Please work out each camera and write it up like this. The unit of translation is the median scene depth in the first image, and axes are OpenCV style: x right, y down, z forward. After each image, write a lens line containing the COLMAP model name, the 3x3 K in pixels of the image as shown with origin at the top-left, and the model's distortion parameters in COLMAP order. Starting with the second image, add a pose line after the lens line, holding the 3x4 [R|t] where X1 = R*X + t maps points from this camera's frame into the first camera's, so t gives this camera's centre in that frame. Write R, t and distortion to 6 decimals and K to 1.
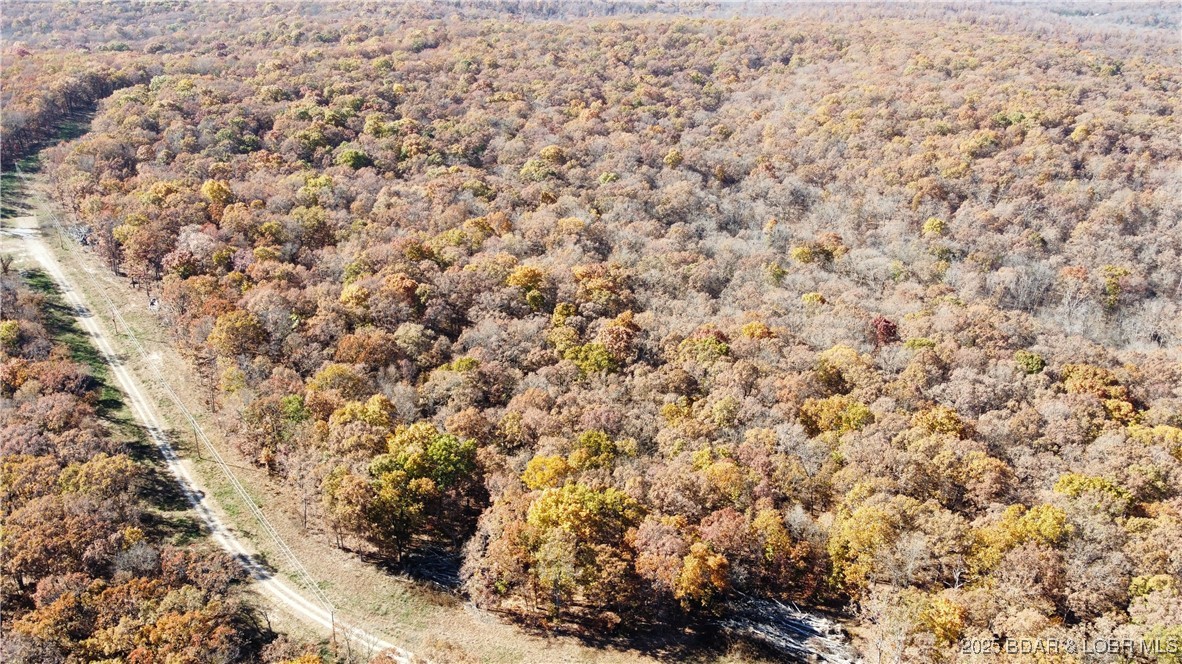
lens RADIAL K [[902.8, 0, 588.0], [0, 902.8, 334.2], [0, 0, 1]] dist [0.006686, -0.005079]
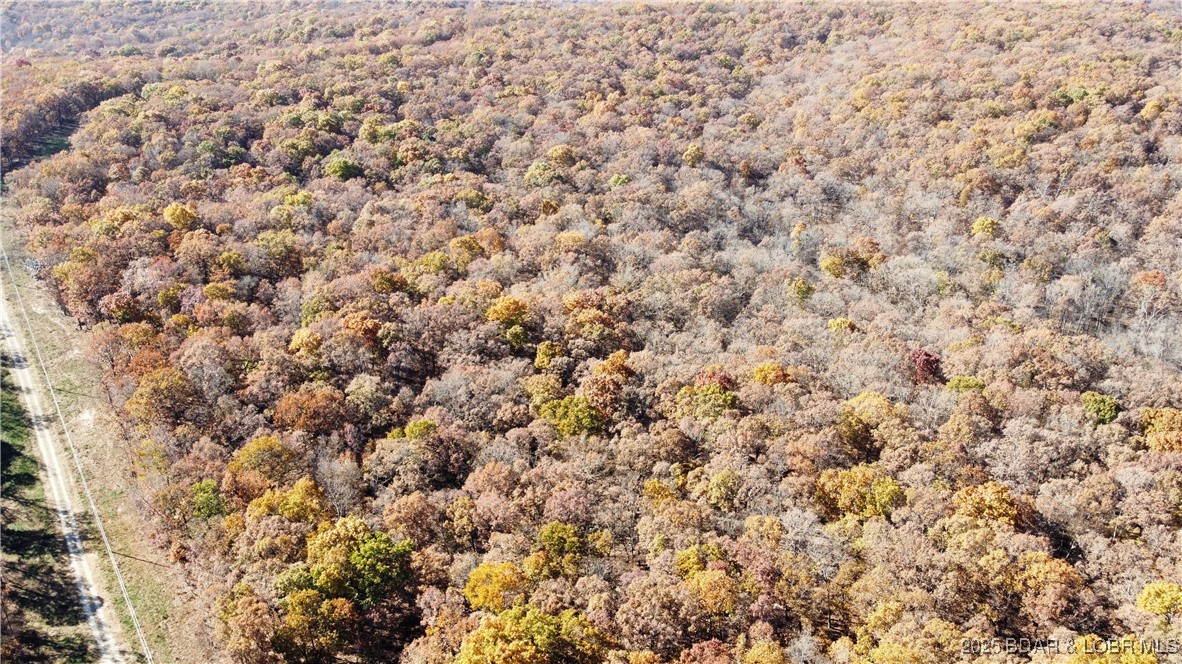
lens RADIAL K [[902.8, 0, 593.7], [0, 902.8, 329.5], [0, 0, 1]] dist [0.006686, -0.005079]
pose [[0.998397, -0.023354, -0.051550, 0.055088], [0.024209, 0.999579, 0.016024, -0.052596], [0.051154, -0.017246, 0.998542, 0.119625]]
